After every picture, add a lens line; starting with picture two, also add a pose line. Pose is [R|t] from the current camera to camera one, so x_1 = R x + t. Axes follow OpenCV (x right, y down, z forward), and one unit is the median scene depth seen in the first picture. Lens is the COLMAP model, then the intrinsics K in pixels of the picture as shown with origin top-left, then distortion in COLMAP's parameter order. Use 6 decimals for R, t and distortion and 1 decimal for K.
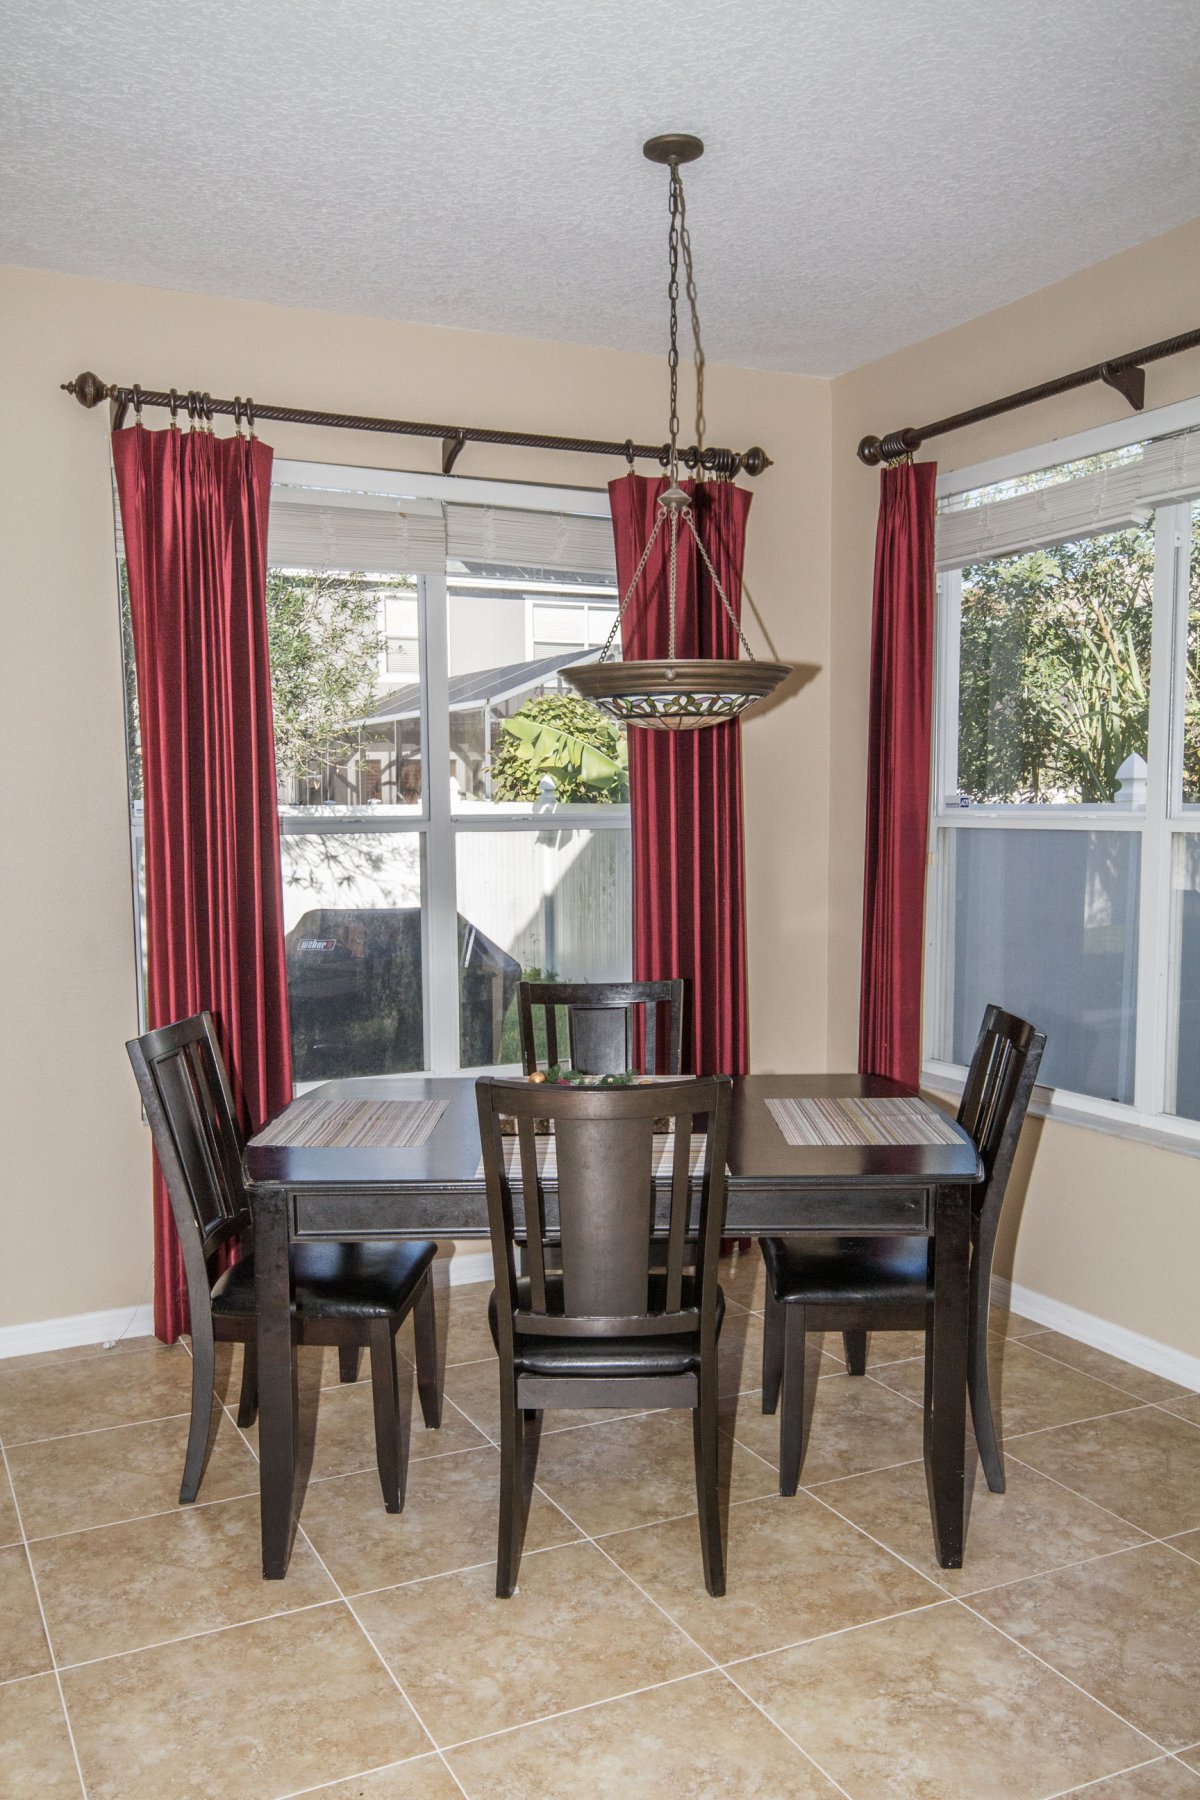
lens RADIAL K [[1542.3, 0, 598.8], [0, 1542.3, 965.0], [0, 0, 1]] dist [0.009921, 0.005077]
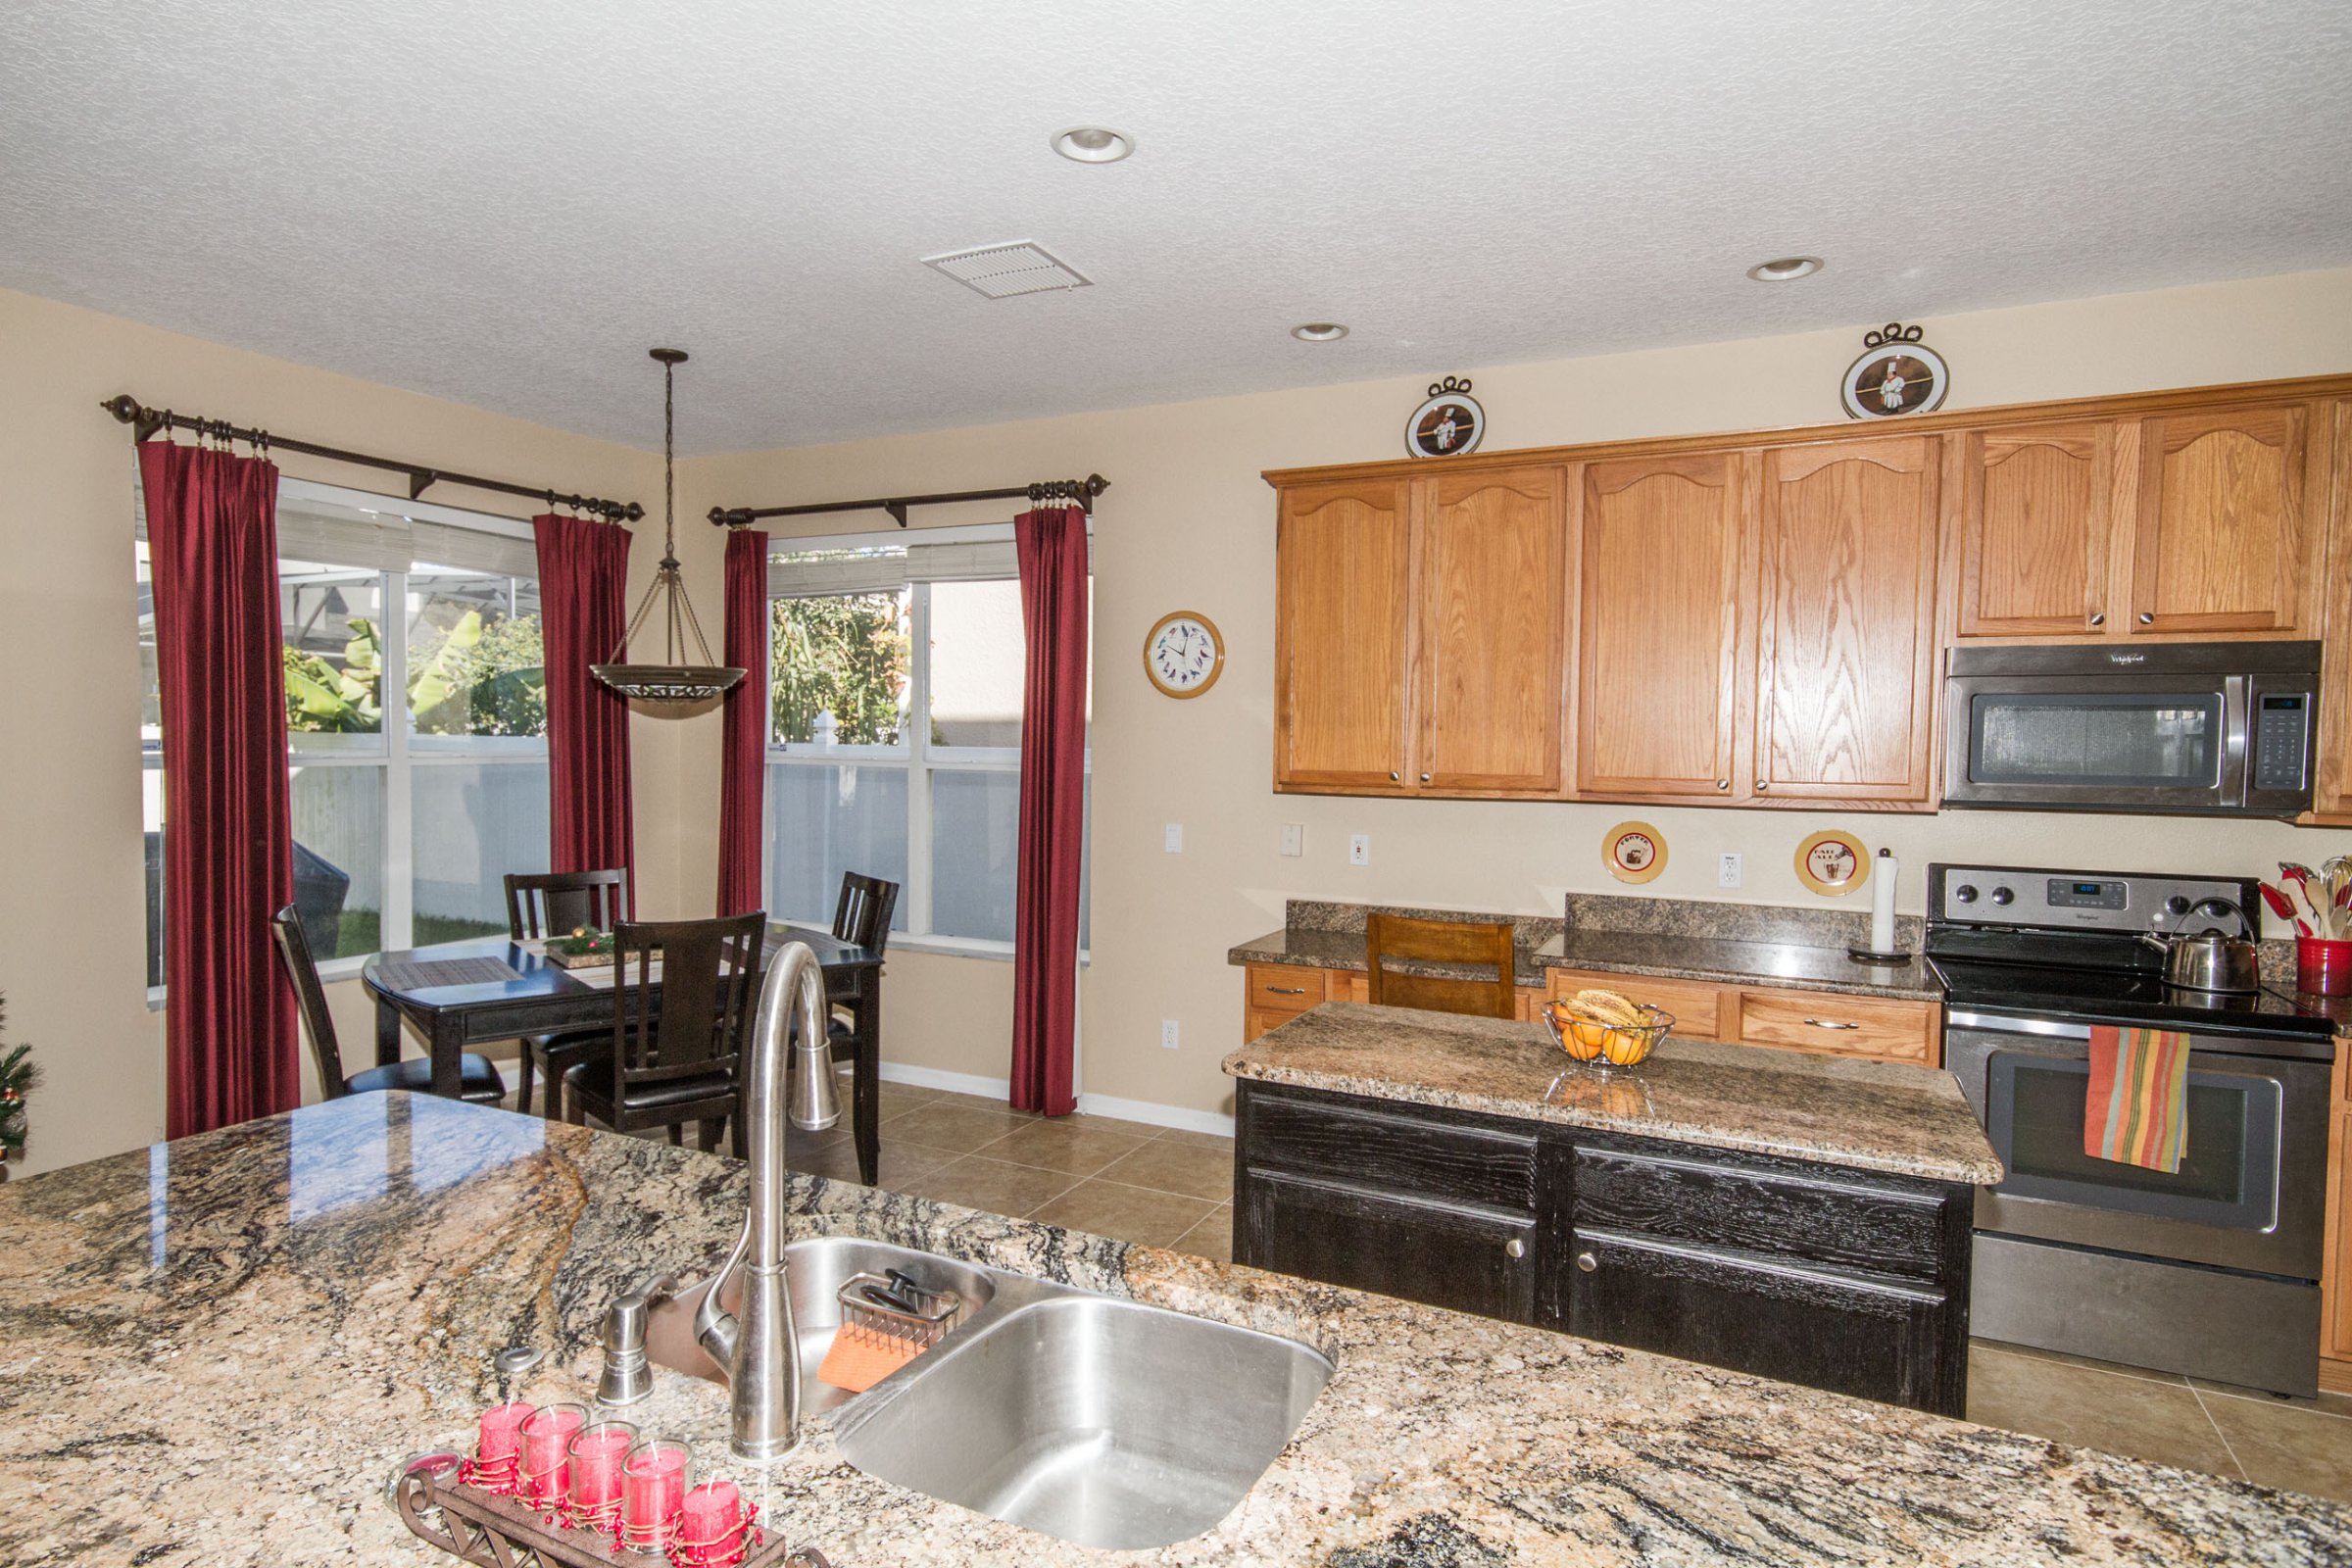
lens RADIAL K [[1283.4, 0, 1176.0], [0, 1283.4, 784.0], [0, 0, 1]] dist [0.000137, -0.000016]
pose [[0.786521, 0.000102, 0.617563, -0.276035], [0.039599, 0.997934, -0.050599, 0.011054], [-0.616292, 0.064252, 0.784892, -0.275356]]
